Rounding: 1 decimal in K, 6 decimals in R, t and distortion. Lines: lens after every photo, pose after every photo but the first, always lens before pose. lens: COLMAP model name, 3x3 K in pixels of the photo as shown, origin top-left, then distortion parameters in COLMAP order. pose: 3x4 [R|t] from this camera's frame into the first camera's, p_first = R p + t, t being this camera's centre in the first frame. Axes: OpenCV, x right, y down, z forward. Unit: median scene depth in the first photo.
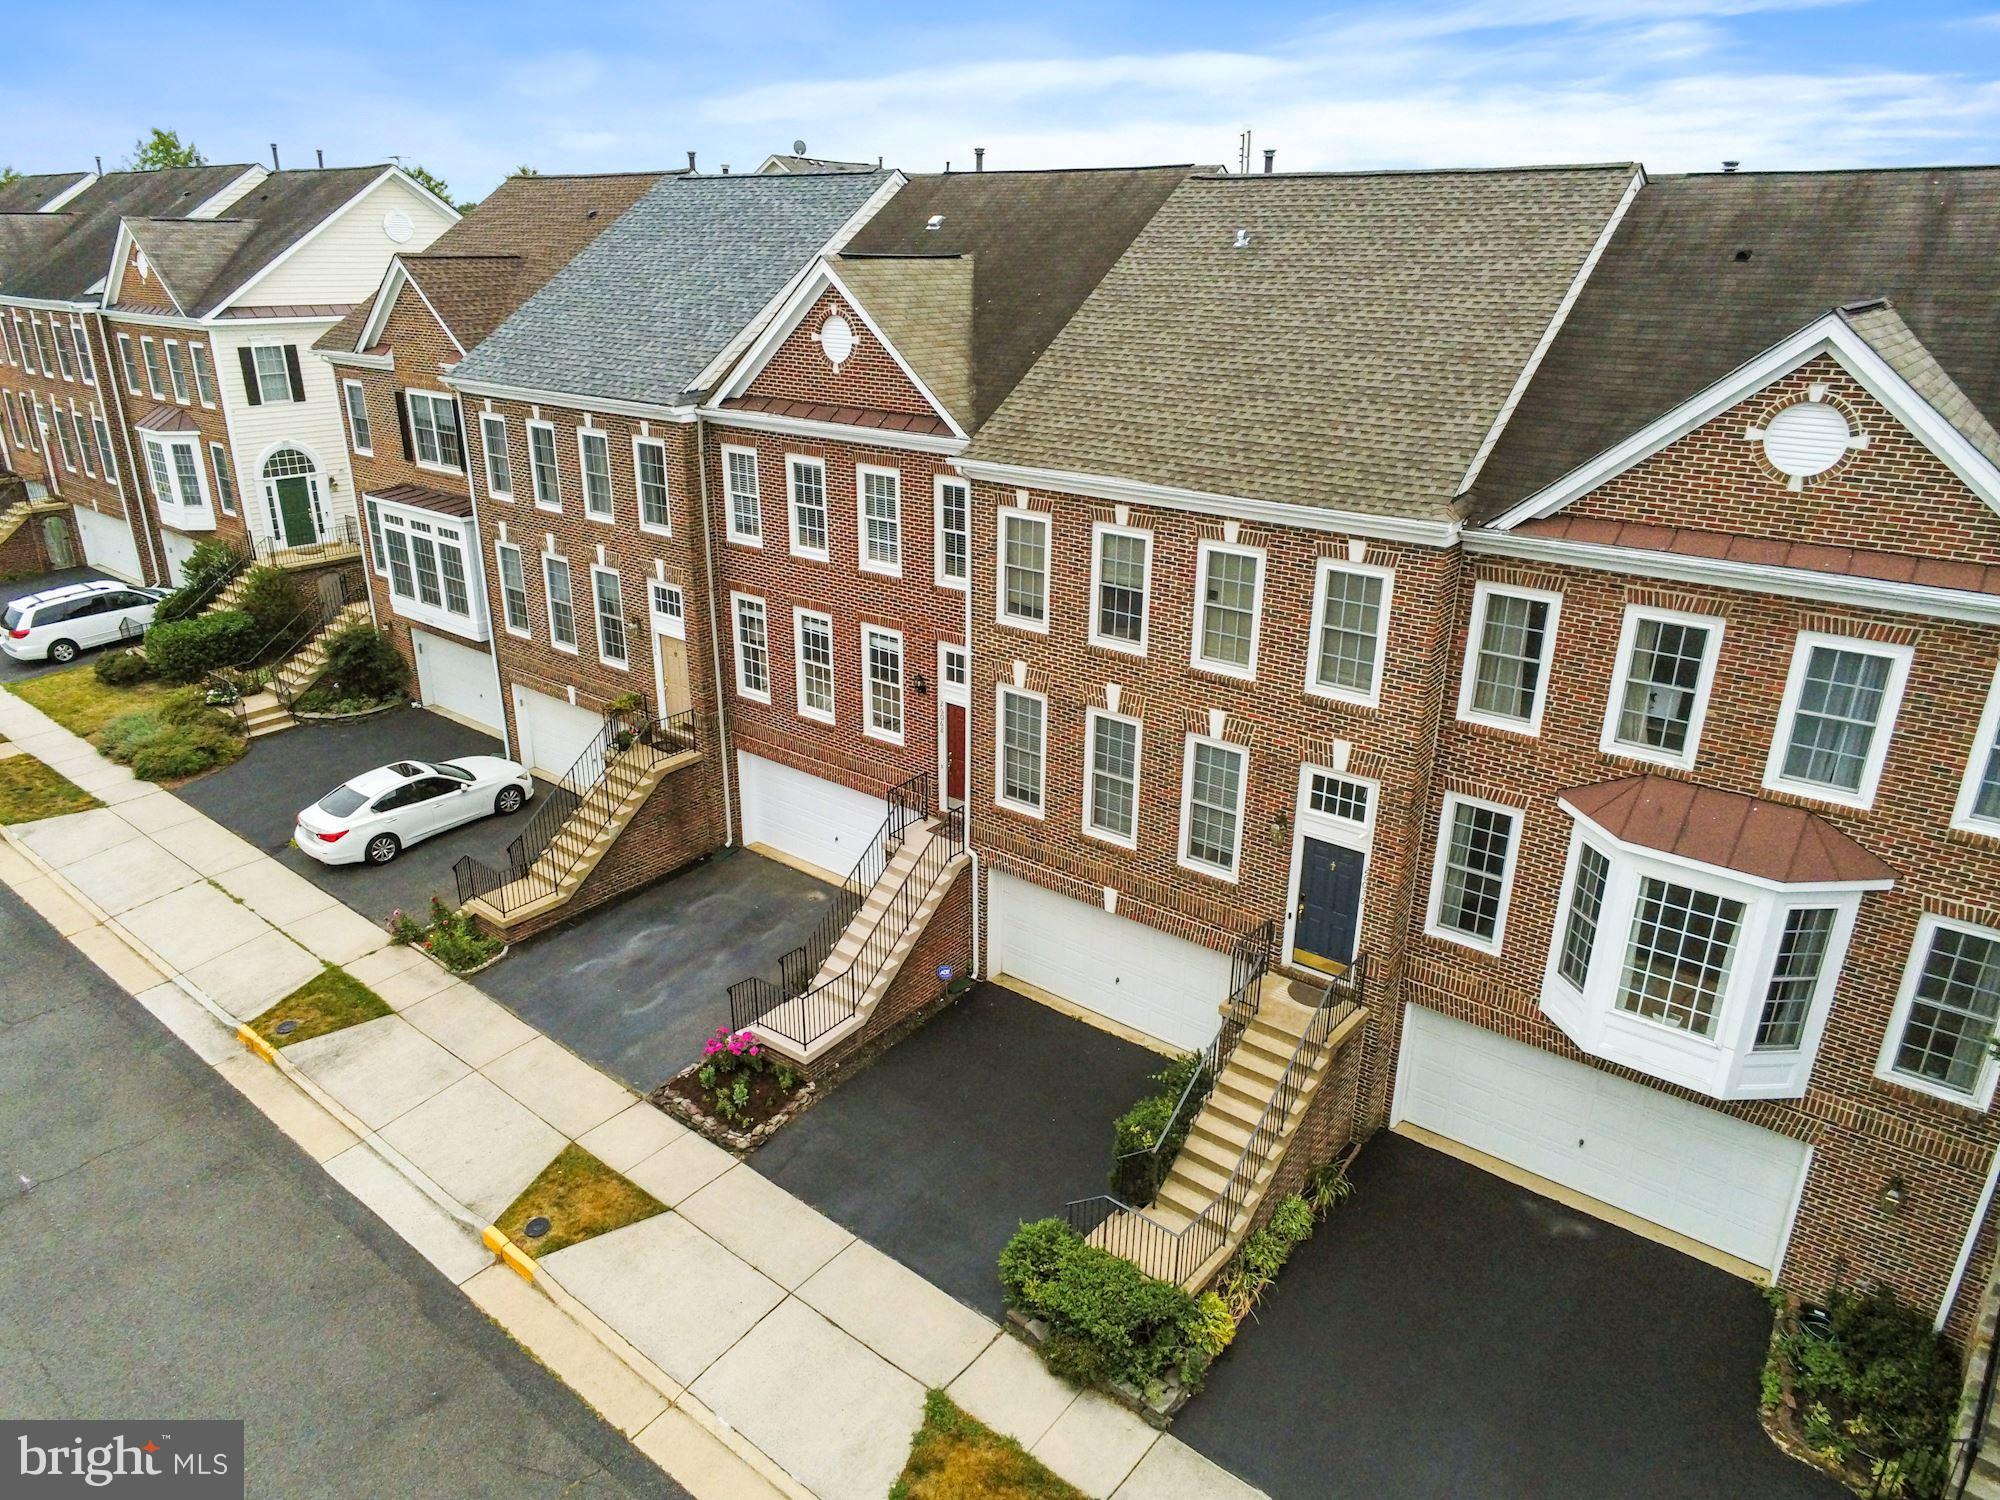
lens RADIAL K [[1297.9, 0, 998.8], [0, 1297.9, 751.0], [0, 0, 1]] dist [-0.000428, 0.004486]
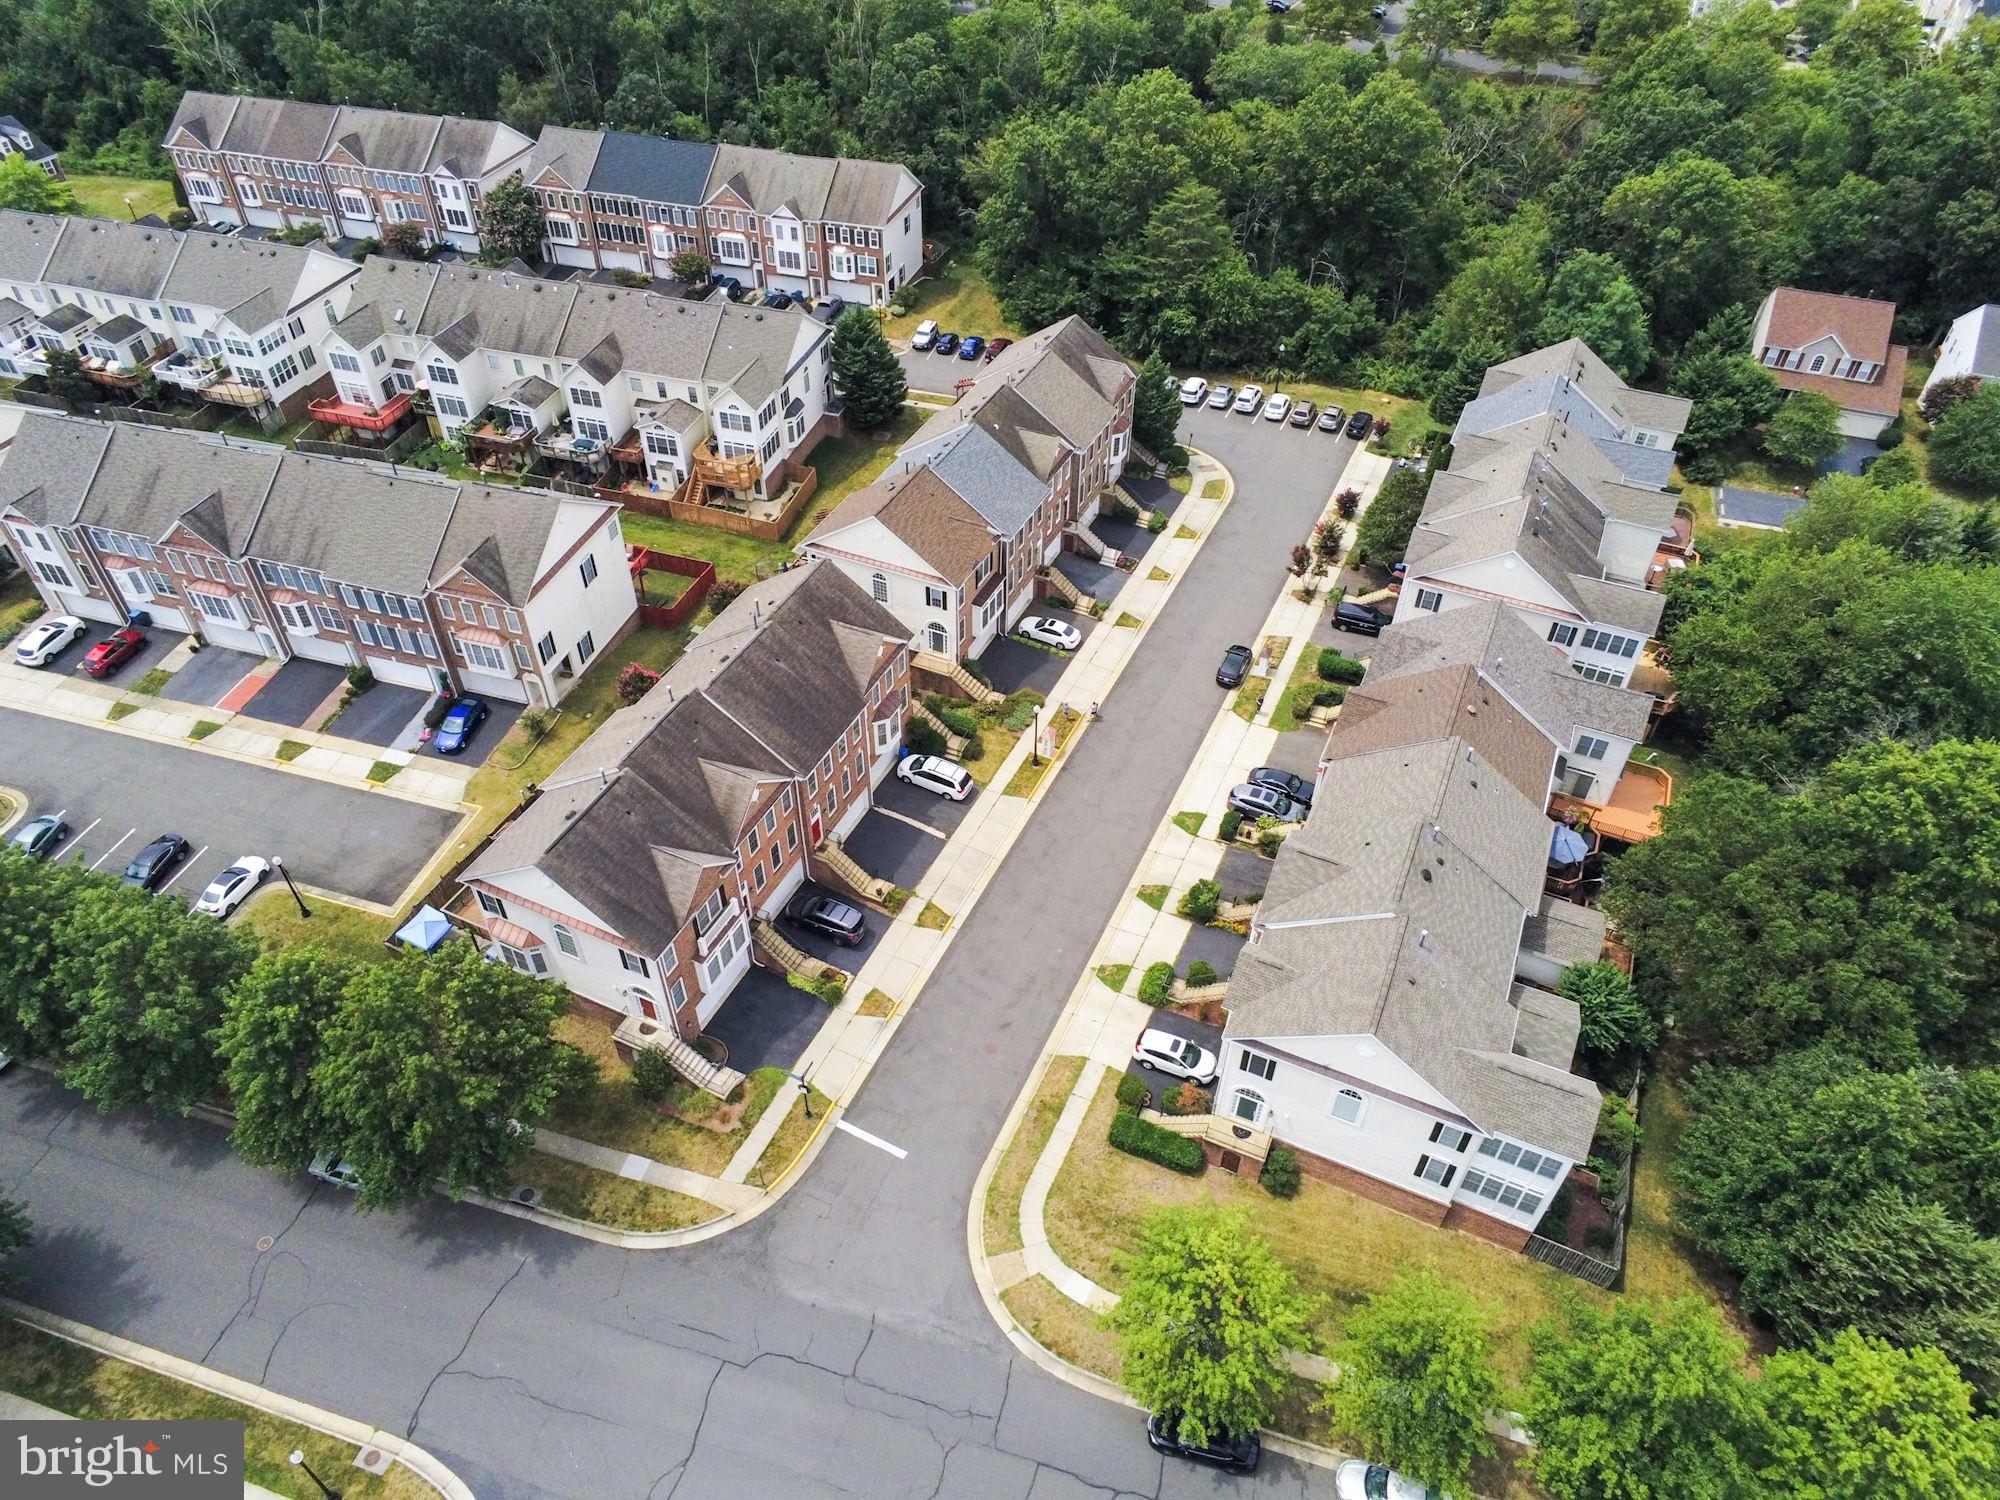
lens RADIAL K [[1297.9, 0, 1008.3], [0, 1297.9, 747.4], [0, 0, 1]] dist [-0.000428, 0.004486]
pose [[-0.241983, -0.666438, 0.705198, -4.020938], [0.340141, 0.622411, 0.704918, -2.960959], [-0.908707, 0.410444, 0.076070, 1.227122]]
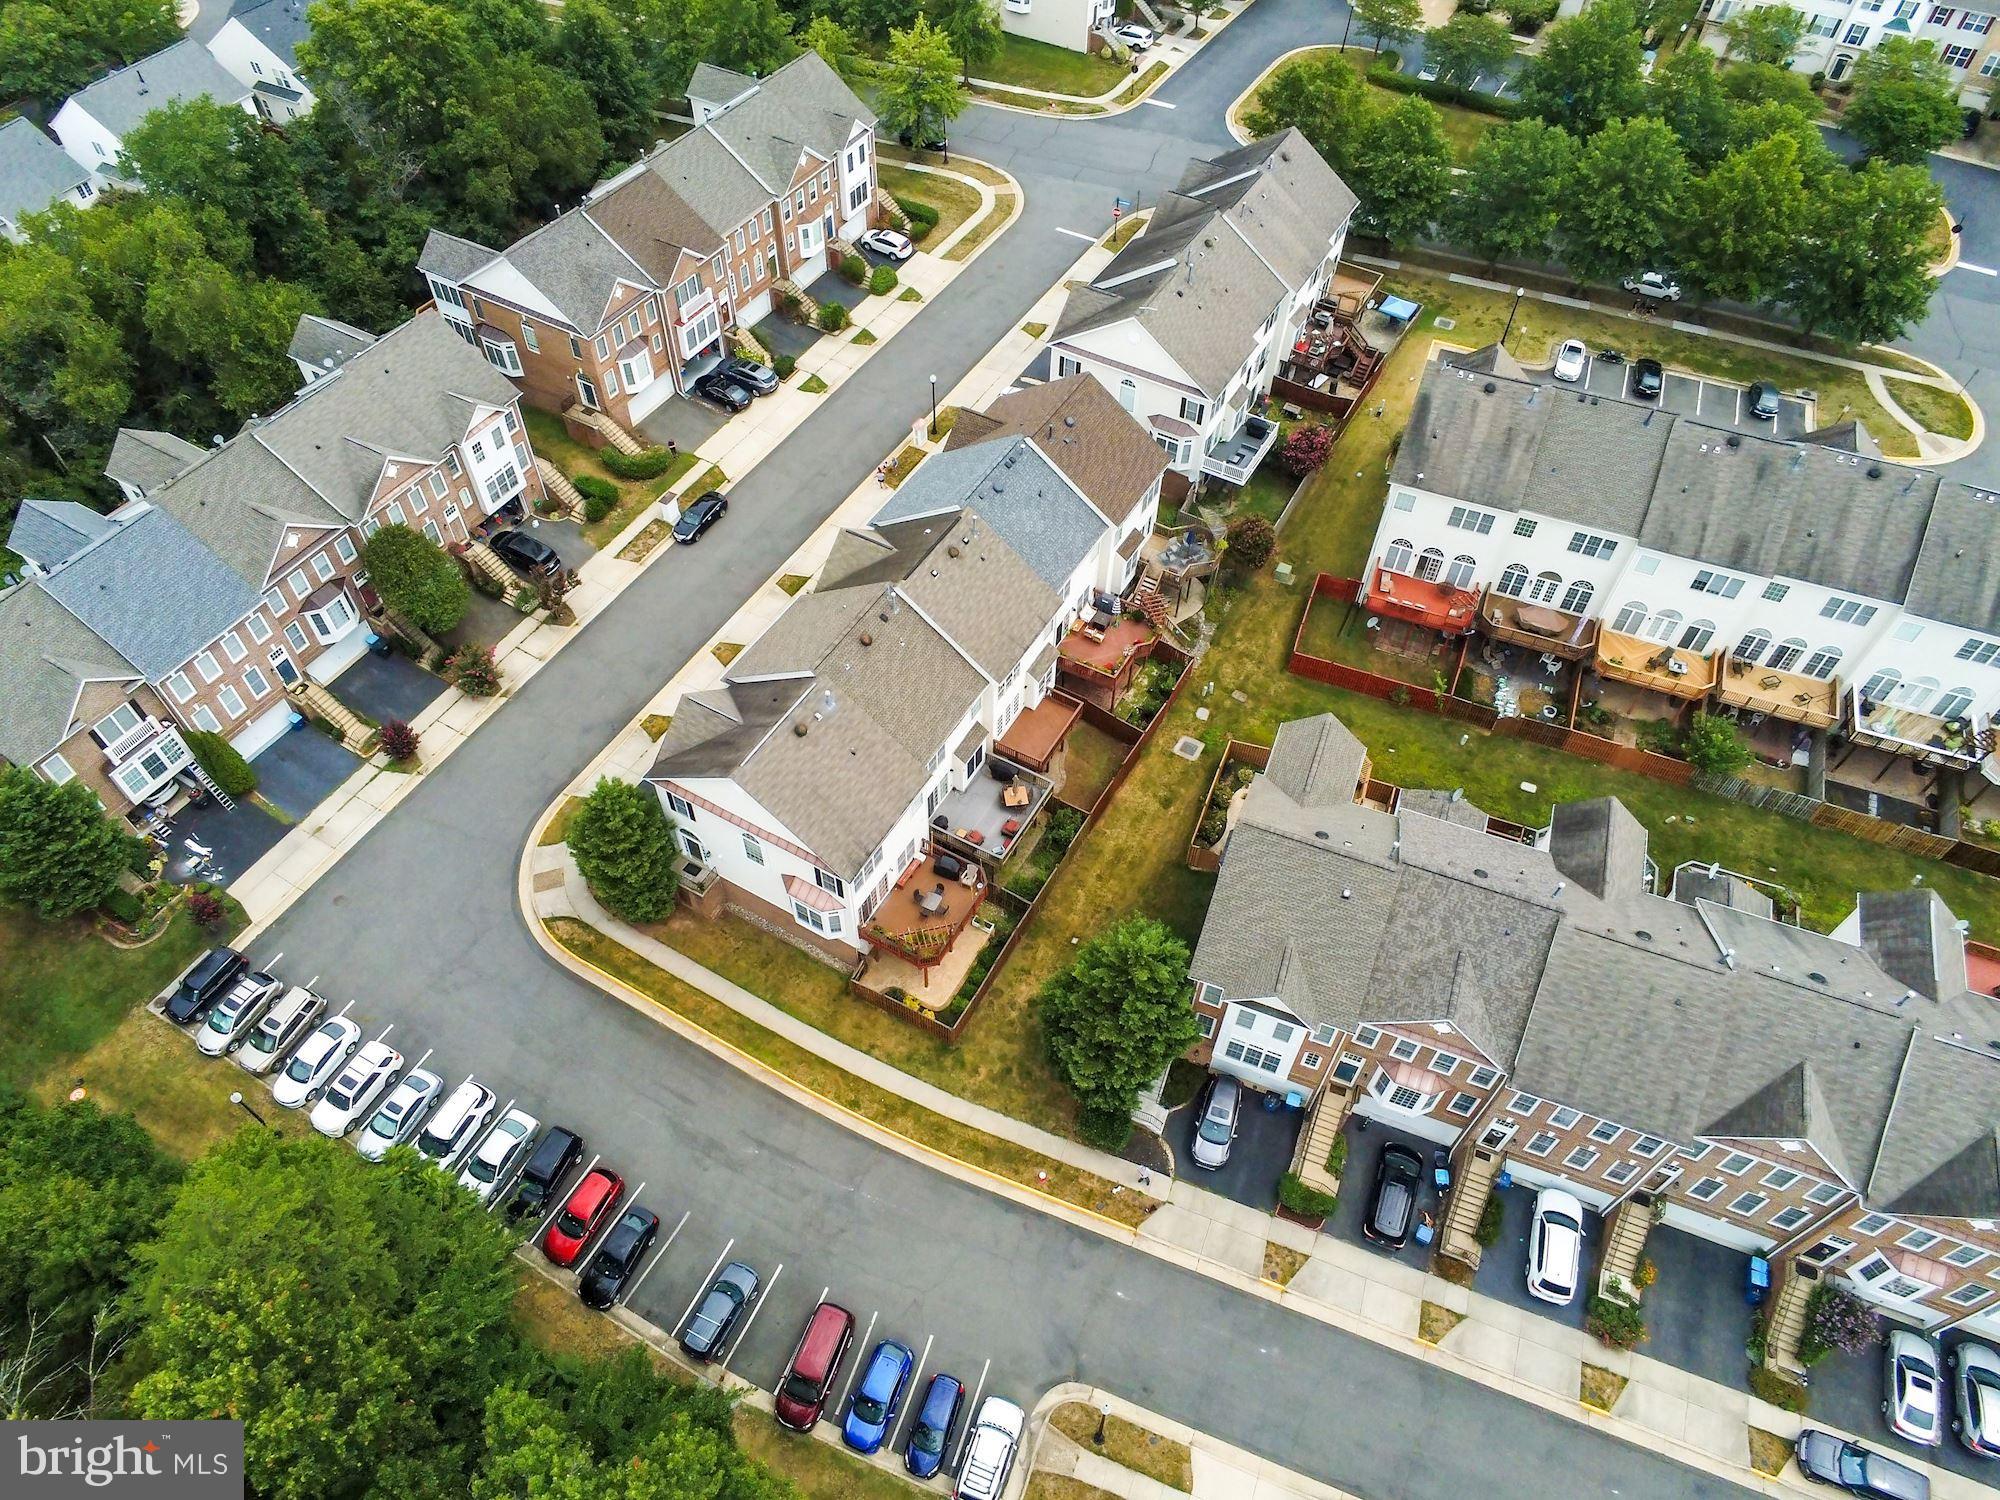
lens RADIAL K [[1297.9, 0, 995.0], [0, 1297.9, 740.8], [0, 0, 1]] dist [-0.000428, 0.004486]
pose [[0.148129, 0.761162, -0.631420, 2.474913], [-0.372148, 0.634436, 0.677493, -2.445761], [0.916277, 0.134625, 0.377244, 0.129080]]
